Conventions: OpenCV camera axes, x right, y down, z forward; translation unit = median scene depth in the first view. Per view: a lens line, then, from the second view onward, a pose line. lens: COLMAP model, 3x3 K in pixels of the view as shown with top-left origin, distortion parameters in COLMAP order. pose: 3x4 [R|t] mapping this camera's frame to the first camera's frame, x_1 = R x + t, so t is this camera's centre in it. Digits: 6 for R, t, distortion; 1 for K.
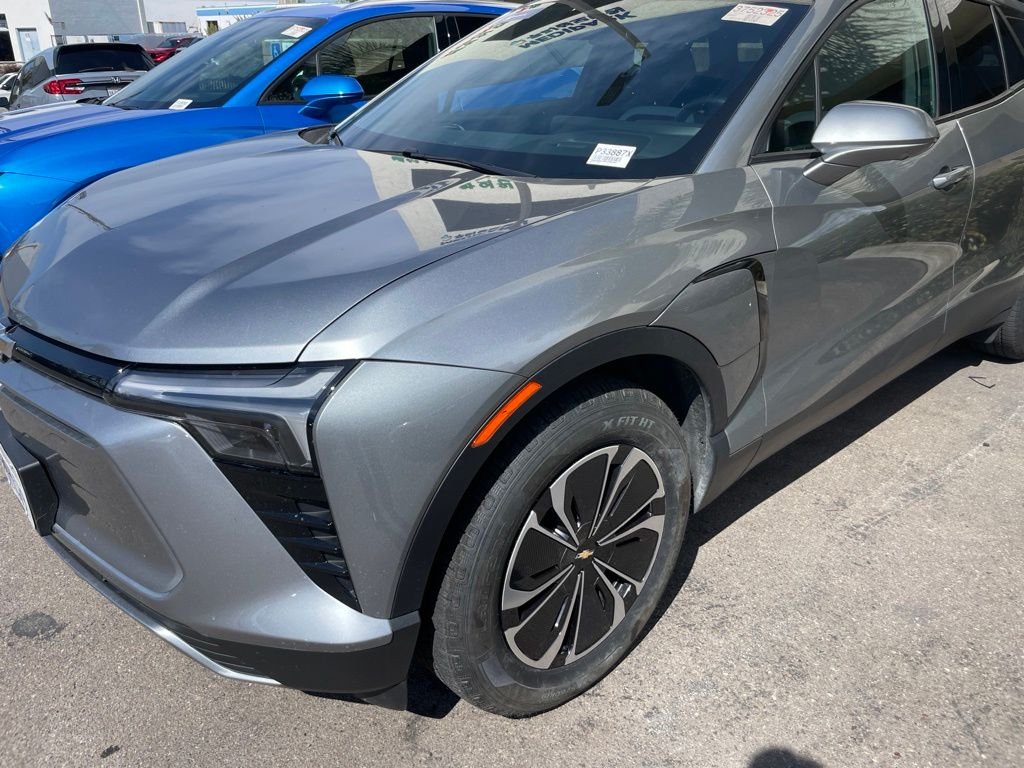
lens RADIAL K [[779.0, 0, 513.8], [0, 779.0, 375.1], [0, 0, 1]] dist [0.078830, -0.110955]
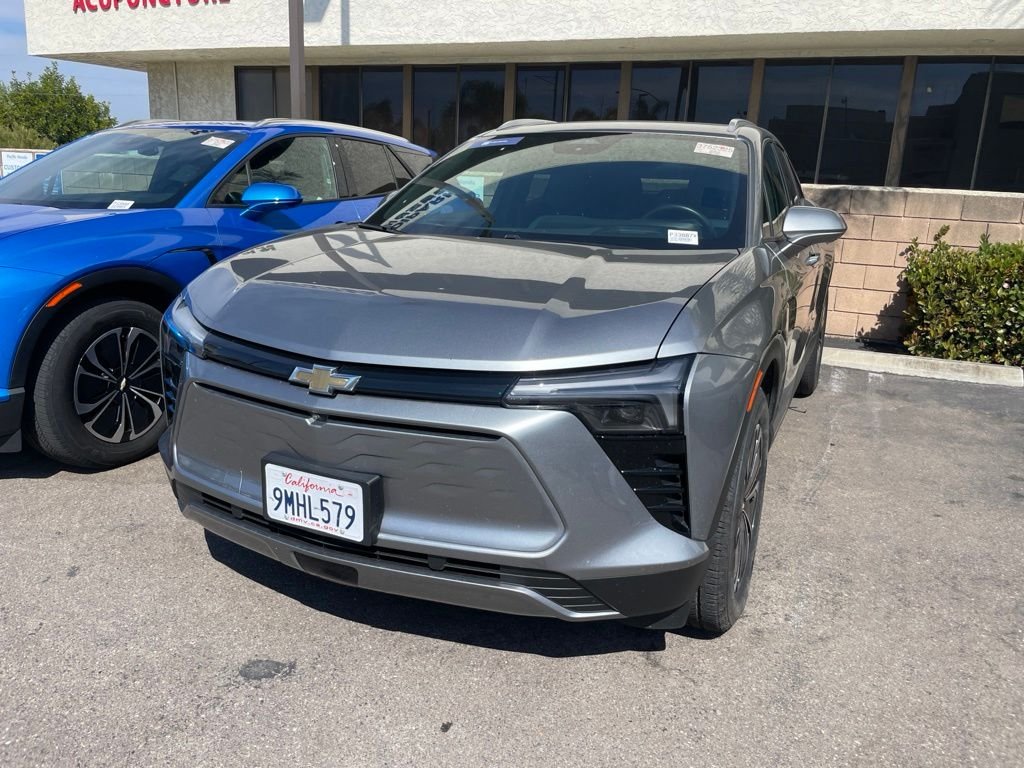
lens RADIAL K [[779.0, 0, 514.8], [0, 779.0, 375.9], [0, 0, 1]] dist [0.078830, -0.110955]
pose [[0.915978, -0.061162, 0.396538, -0.754712], [0.119106, 0.985212, -0.123169, 0.112454], [-0.383141, 0.160051, 0.909718, -0.149396]]
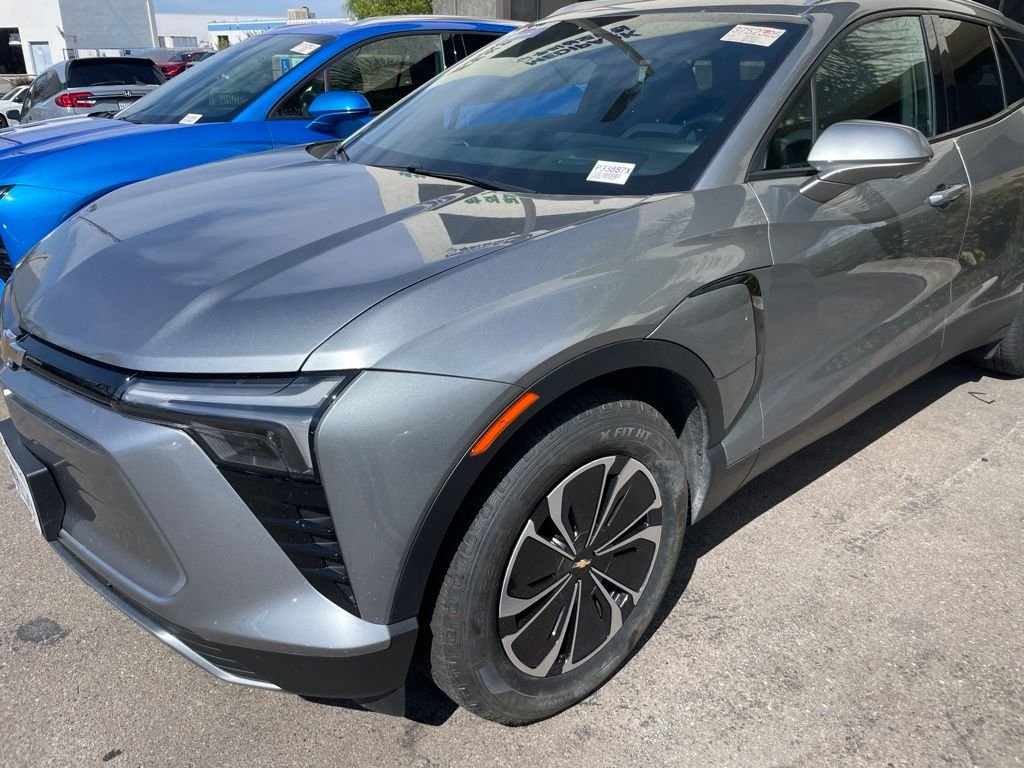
lens RADIAL K [[779.0, 0, 516.4], [0, 779.0, 375.3], [0, 0, 1]] dist [0.078830, -0.110955]
pose [[0.999968, 0.006700, -0.004271, 0.007568], [-0.006771, 0.999833, -0.016955, 0.002674], [0.004157, 0.016983, 0.999847, -0.016817]]
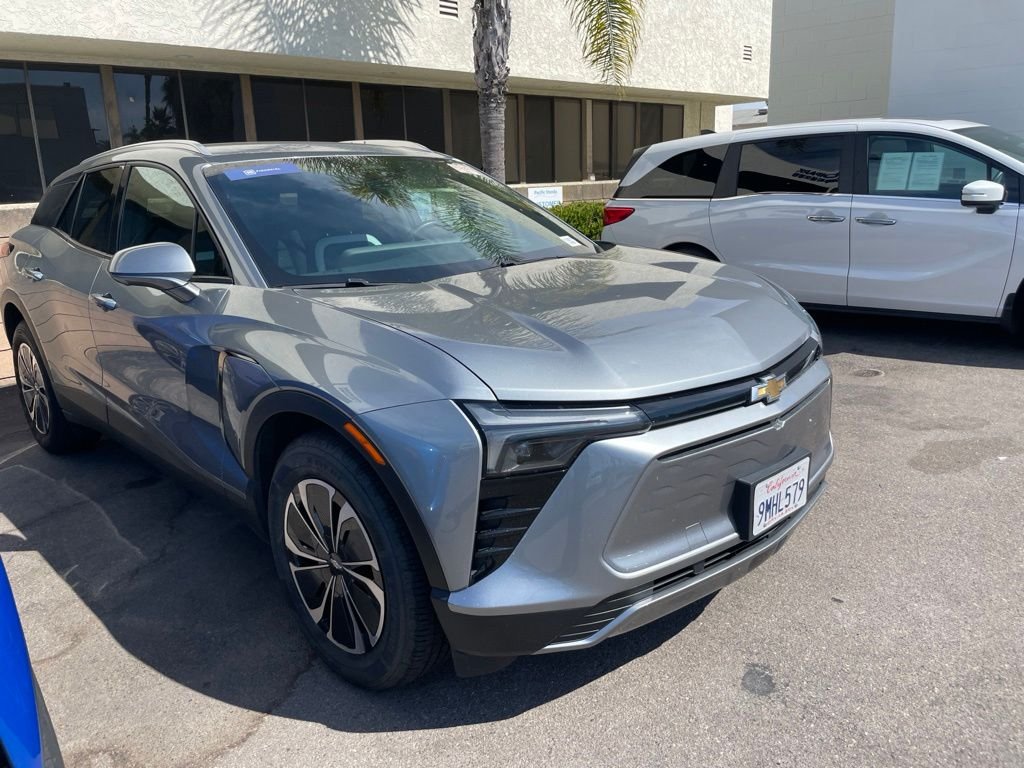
lens RADIAL K [[779.0, 0, 510.3], [0, 779.0, 377.6], [0, 0, 1]] dist [0.078830, -0.110955]
pose [[-0.043875, -0.245667, 0.968361, -1.683569], [0.430593, 0.869991, 0.240221, -0.498703], [-0.901479, 0.427509, 0.067611, 1.150050]]
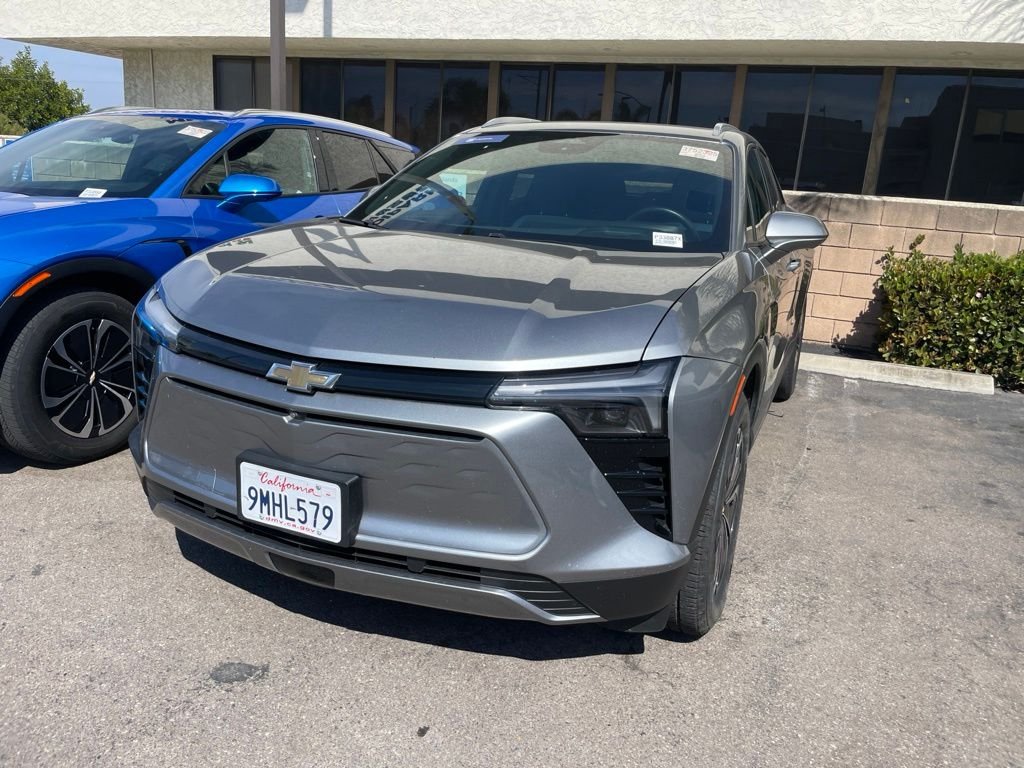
lens RADIAL K [[779.0, 0, 523.7], [0, 779.0, 379.5], [0, 0, 1]] dist [0.078830, -0.110955]
pose [[0.900642, -0.048209, 0.431880, -0.755771], [0.107572, 0.987630, -0.114084, 0.109462], [-0.421038, 0.149207, 0.894687, -0.134521]]
